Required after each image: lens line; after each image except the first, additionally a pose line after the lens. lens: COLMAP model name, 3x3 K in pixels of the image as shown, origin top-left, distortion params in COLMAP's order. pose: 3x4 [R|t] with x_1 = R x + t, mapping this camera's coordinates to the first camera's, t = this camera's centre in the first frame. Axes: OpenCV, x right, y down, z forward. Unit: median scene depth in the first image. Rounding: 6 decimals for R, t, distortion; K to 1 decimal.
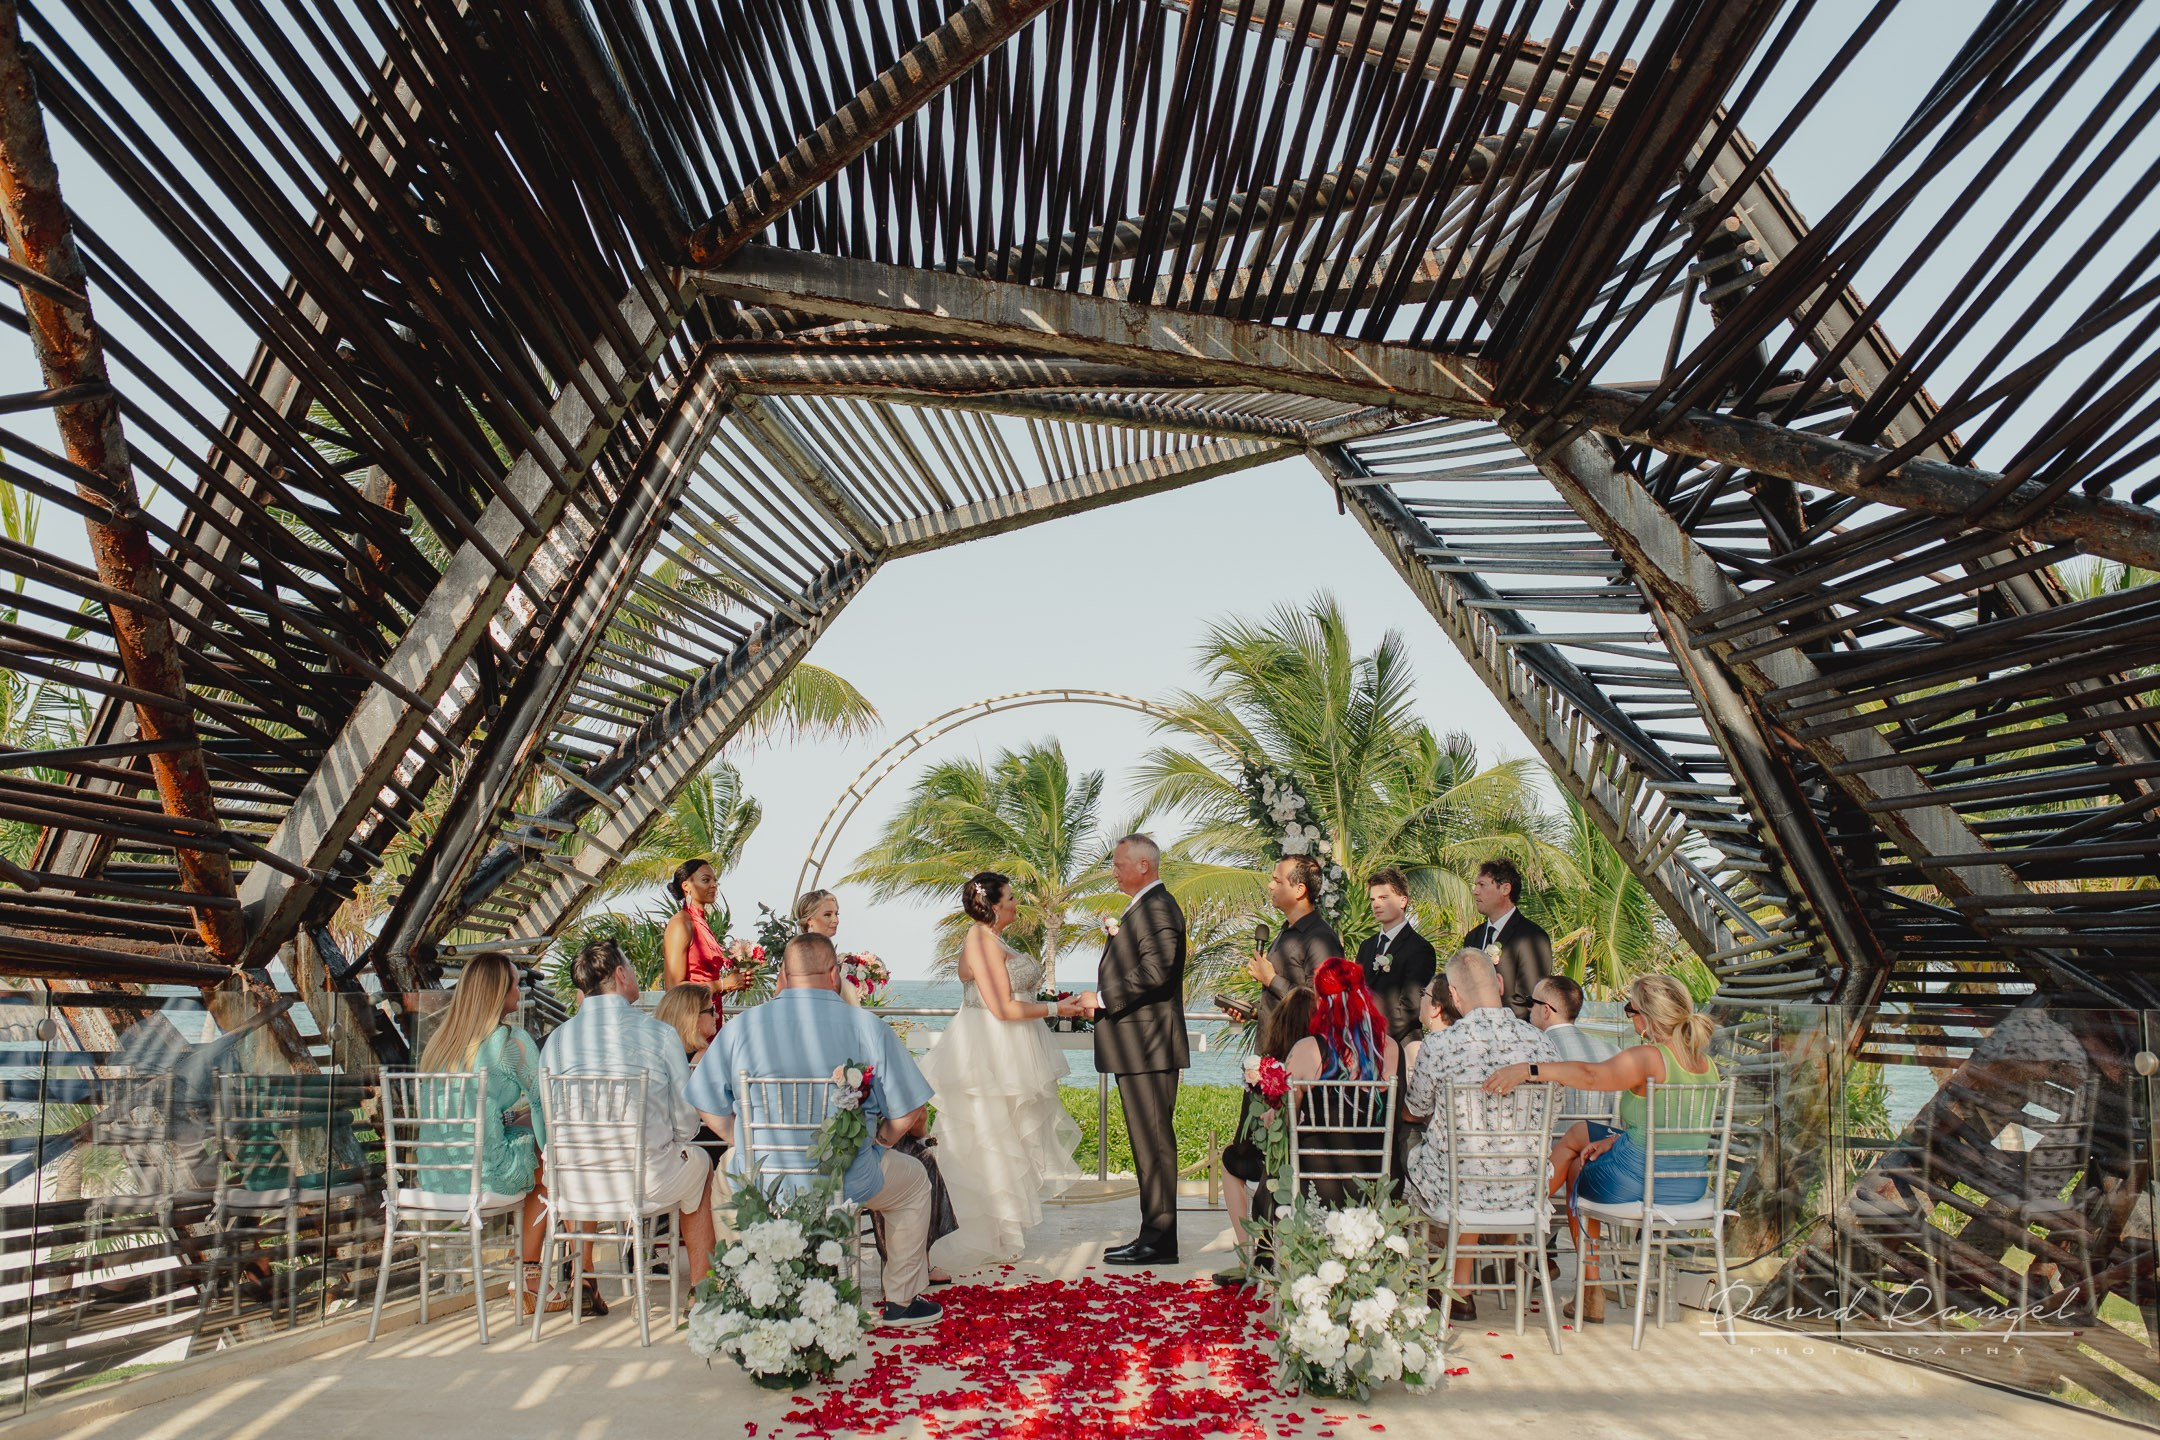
lens RADIAL K [[2065.8, 0, 1092.5], [0, 2065.8, 706.1], [0, 0, 1]] dist [-0.040272, 0.019510]
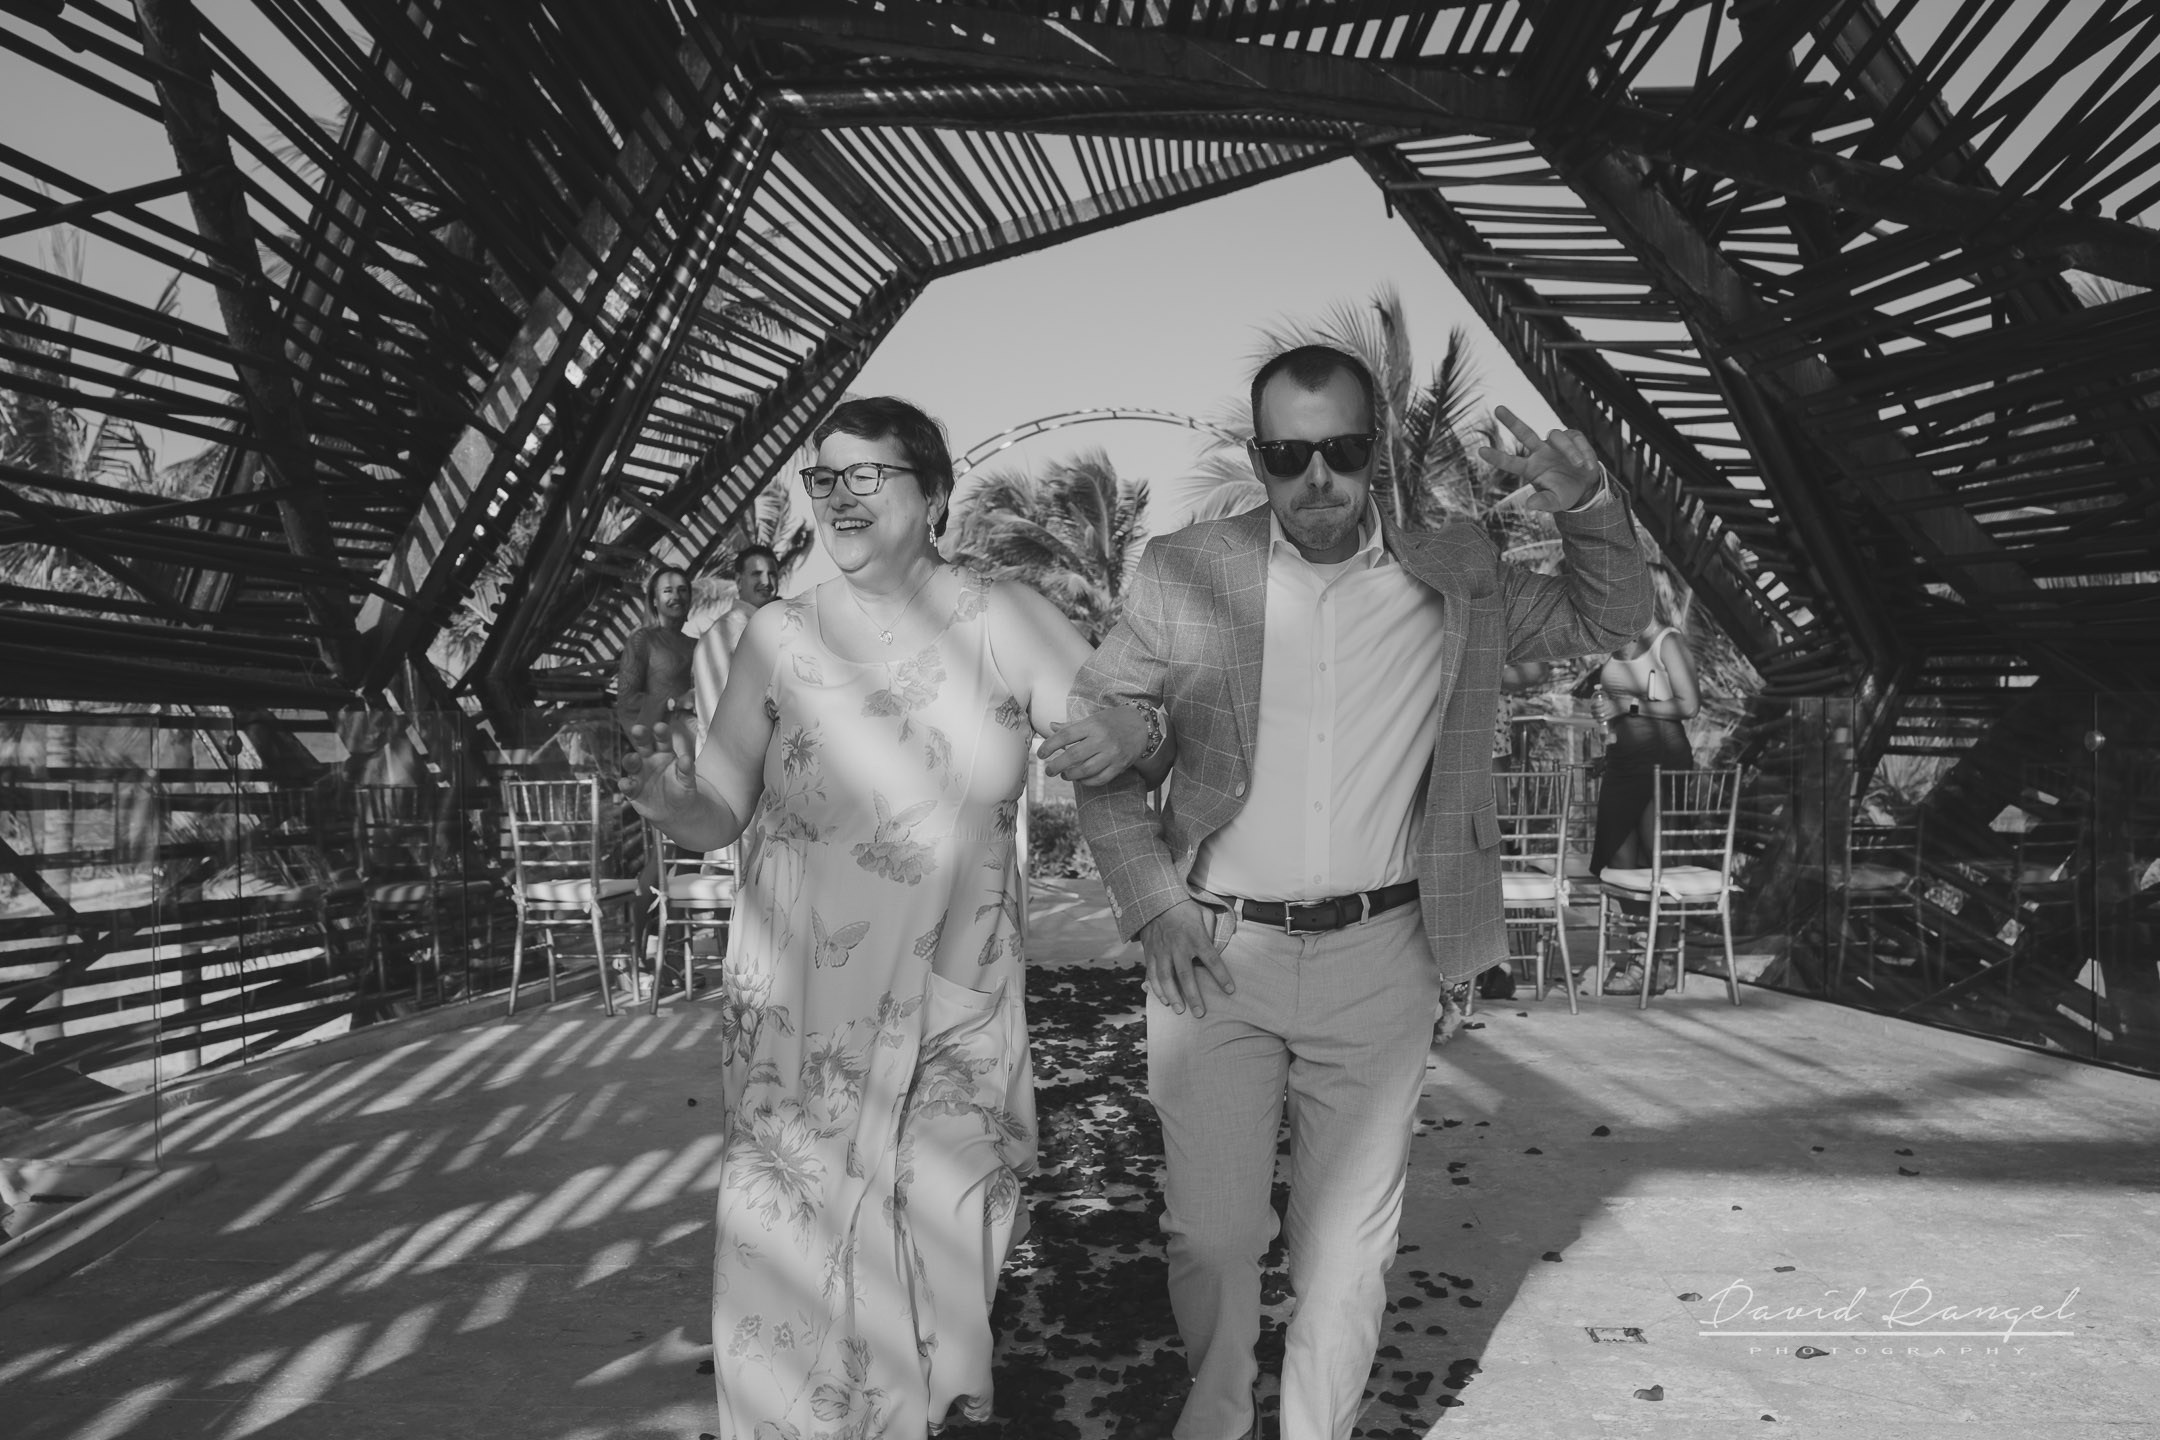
lens RADIAL K [[2172.6, 0, 1040.1], [0, 2172.6, 702.5], [0, 0, 1]] dist [-0.018745, 0.009574]
pose [[0.998542, -0.018632, -0.050657, 0.002531], [0.025252, 0.990746, 0.133357, -0.008801], [0.047704, -0.134442, 0.989773, -0.094826]]
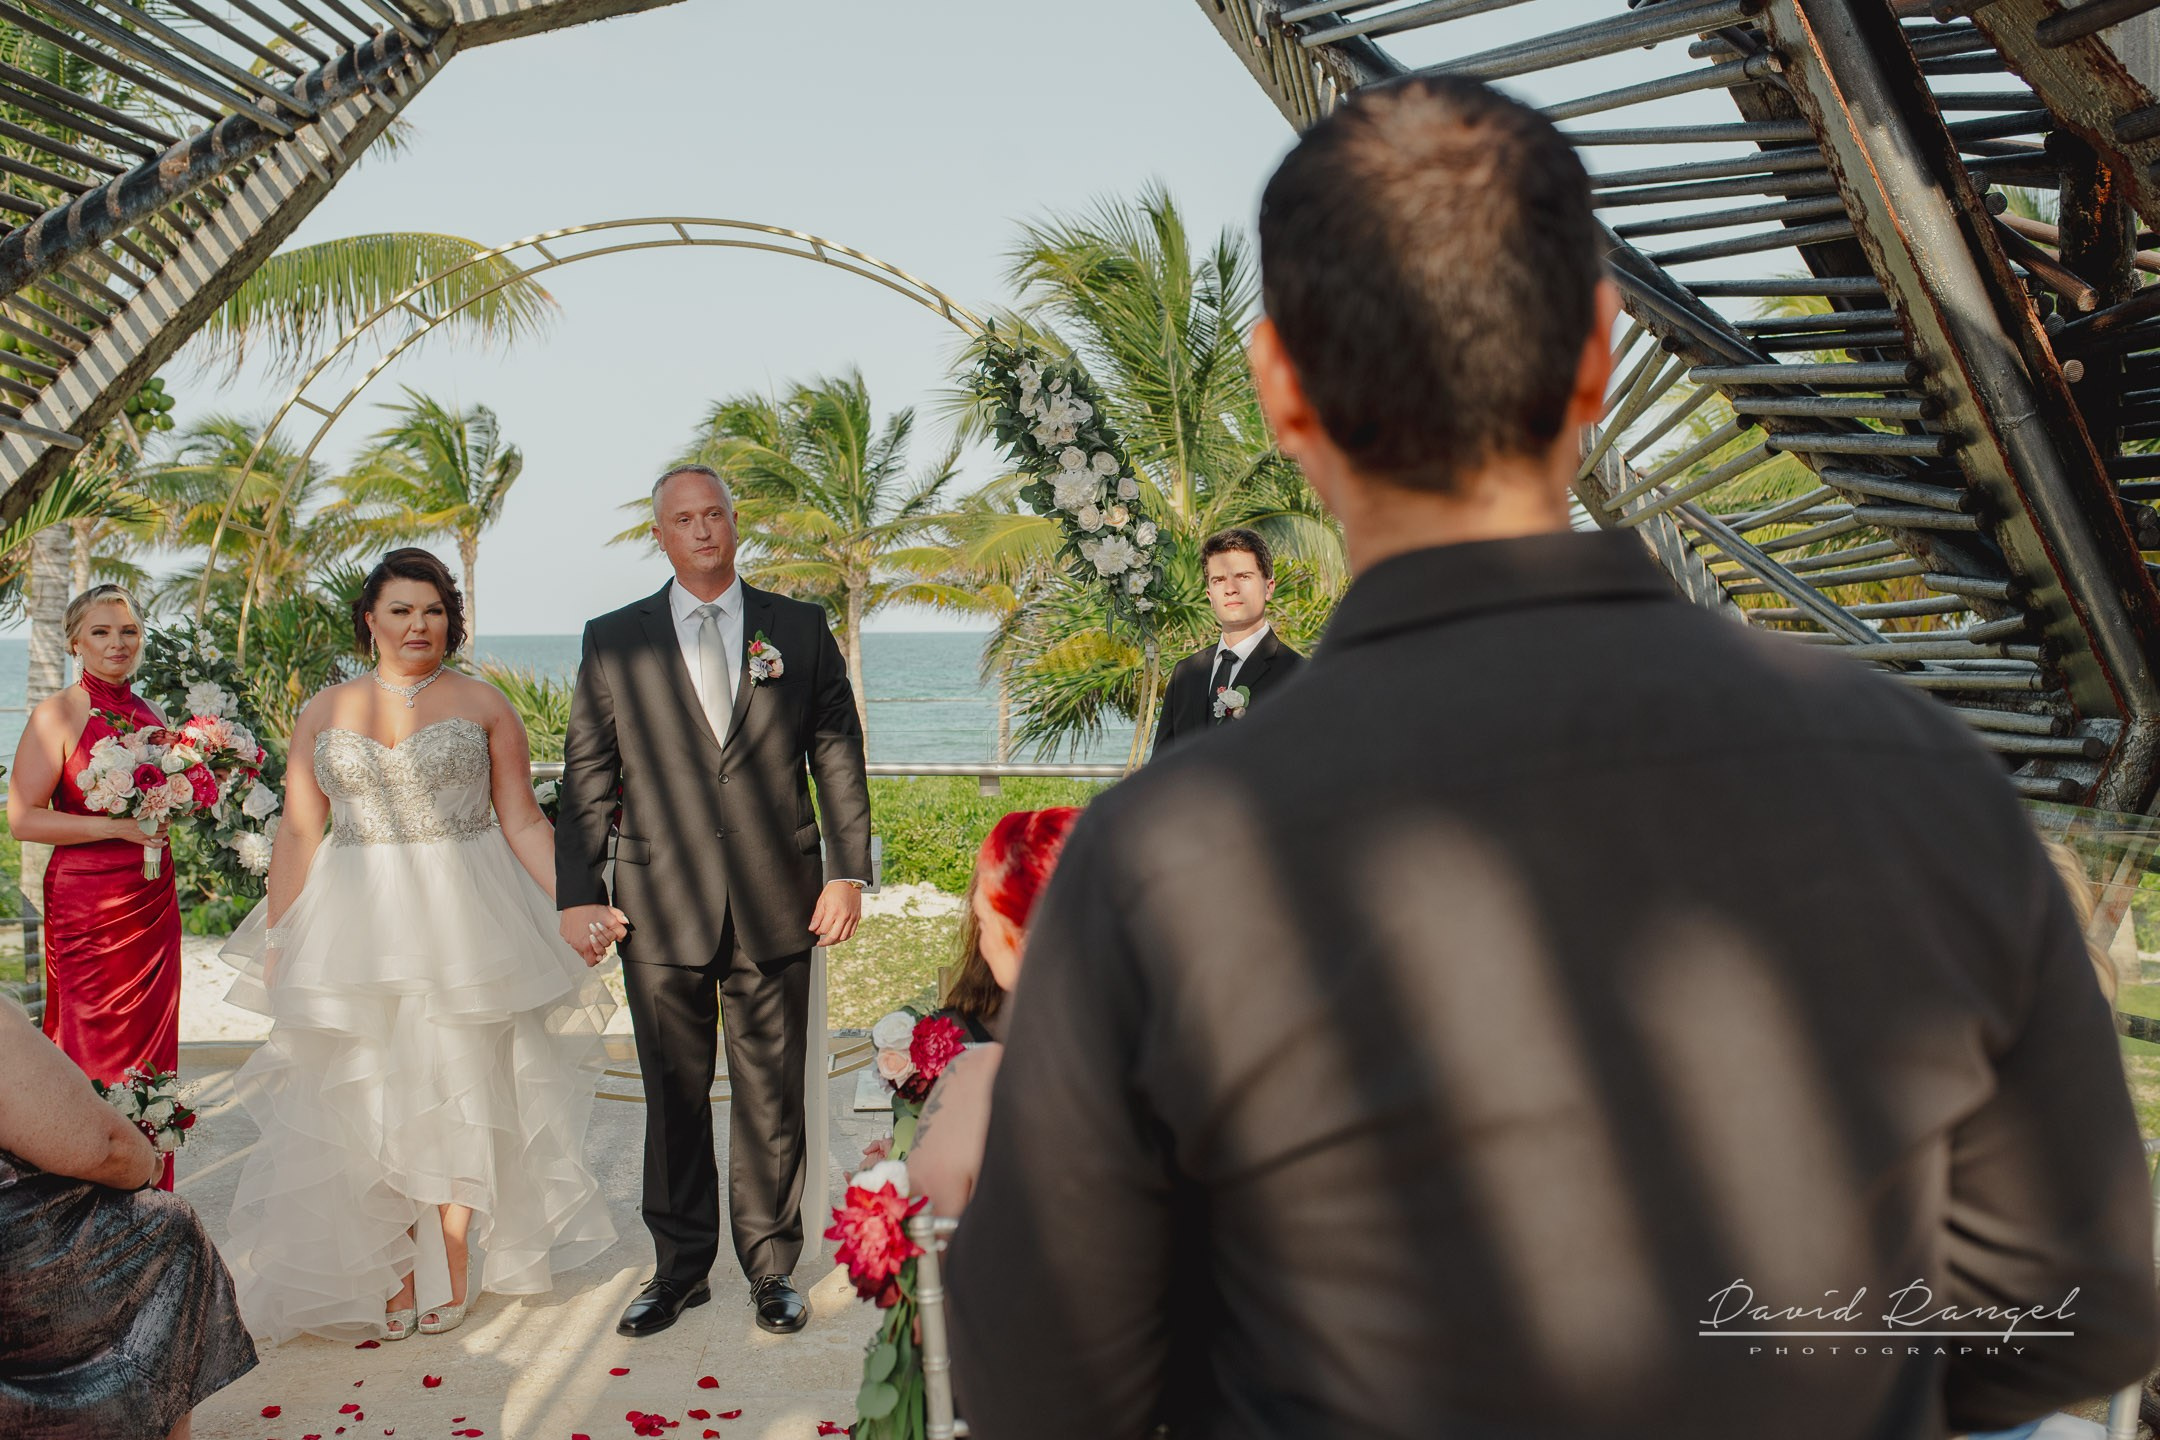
lens RADIAL K [[2097.0, 0, 1102.1], [0, 2097.0, 713.1], [0, 0, 1]] dist [-0.072562, 0.120563]
pose [[0.996987, -0.019071, 0.075193, 0.064077], [0.005852, 0.985039, 0.172232, 0.030775], [-0.077353, -0.171273, 0.982182, 0.442873]]
